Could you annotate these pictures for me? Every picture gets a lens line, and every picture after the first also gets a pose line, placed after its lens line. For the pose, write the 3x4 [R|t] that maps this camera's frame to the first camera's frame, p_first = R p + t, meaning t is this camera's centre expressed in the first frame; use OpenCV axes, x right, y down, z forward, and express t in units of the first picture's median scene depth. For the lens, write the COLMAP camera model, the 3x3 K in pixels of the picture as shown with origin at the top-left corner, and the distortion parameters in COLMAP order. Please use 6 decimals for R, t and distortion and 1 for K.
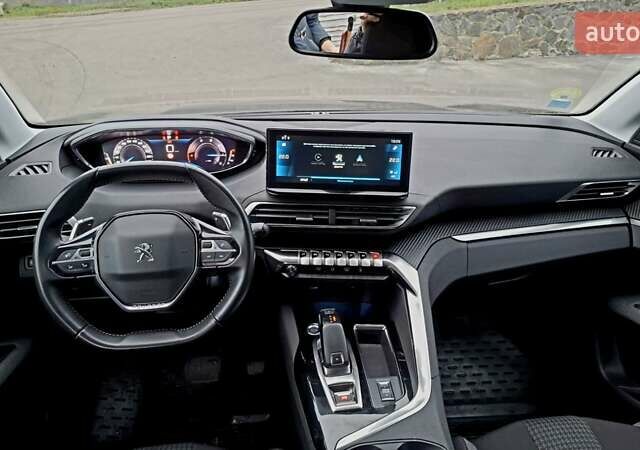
lens RADIAL K [[561.7, 0, 320.0], [0, 561.7, 225.0], [0, 0, 1]] dist [0.107265, -0.157764]
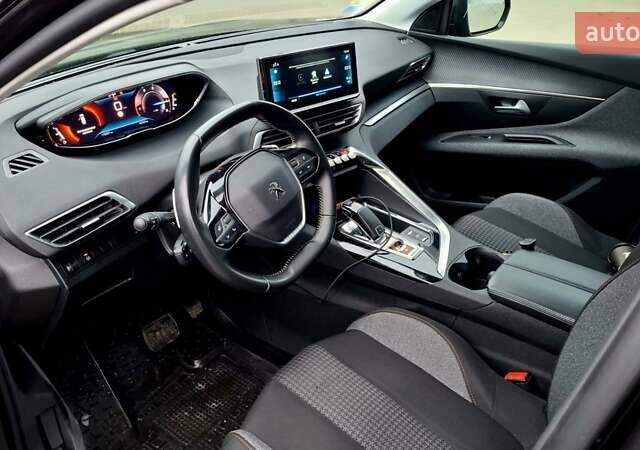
lens RADIAL K [[561.7, 0, 320.0], [0, 561.7, 225.0], [0, 0, 1]] dist [0.107265, -0.157764]
pose [[0.702137, -0.353867, 0.617885, -0.767372], [0.265552, 0.935296, 0.233889, -0.097308], [-0.660671, -0.000141, 0.750676, 0.124360]]
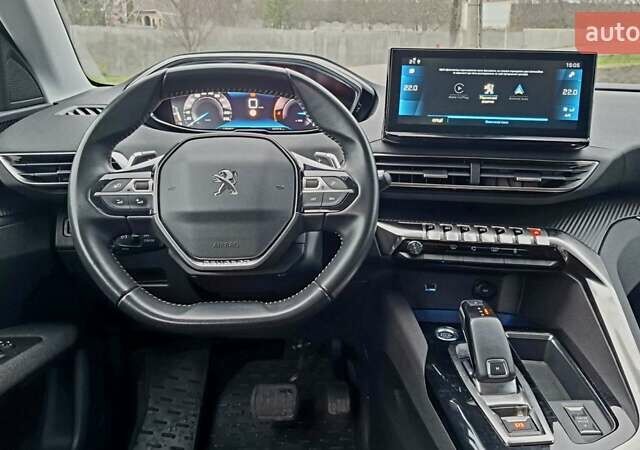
lens RADIAL K [[561.7, 0, 320.0], [0, 561.7, 225.0], [0, 0, 1]] dist [0.107265, -0.157764]
pose [[0.995431, 0.026723, -0.091669, -0.108019], [-0.037785, 0.991915, -0.121148, 0.146156], [0.087690, 0.124059, 0.988393, 0.282261]]
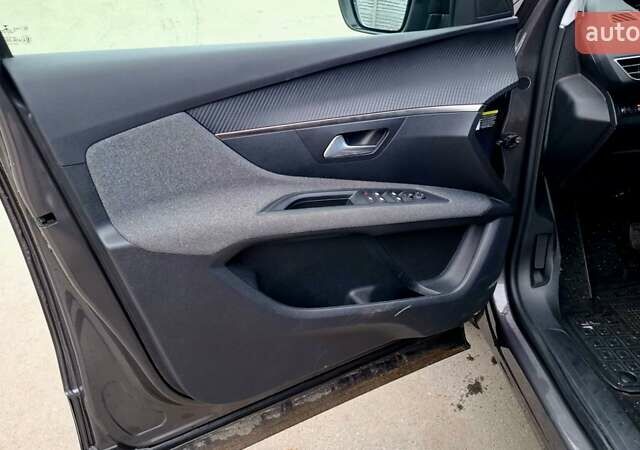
lens RADIAL K [[561.7, 0, 320.0], [0, 561.7, 225.0], [0, 0, 1]] dist [0.107265, -0.157764]
pose [[0.997792, -0.026908, -0.060714, -1.024255], [0.034623, 0.990933, 0.129820, 0.119341], [0.056670, -0.131636, 0.989677, -0.080886]]
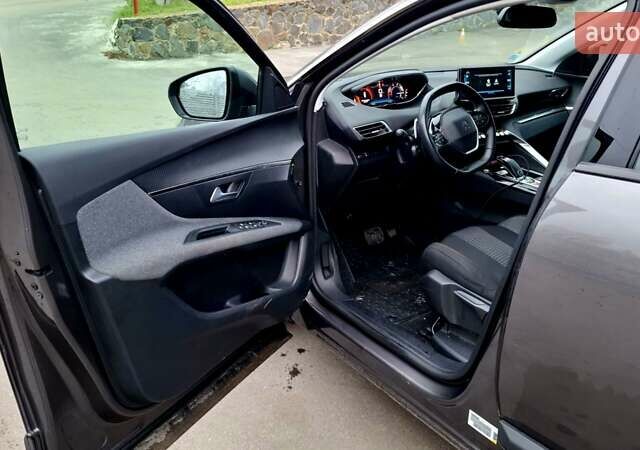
lens RADIAL K [[561.7, 0, 320.0], [0, 561.7, 225.0], [0, 0, 1]] dist [0.107265, -0.157764]
pose [[0.865849, -0.189885, 0.462870, -1.492998], [0.188136, 0.980847, 0.050449, 0.164376], [-0.463584, 0.043402, 0.884989, -0.479885]]
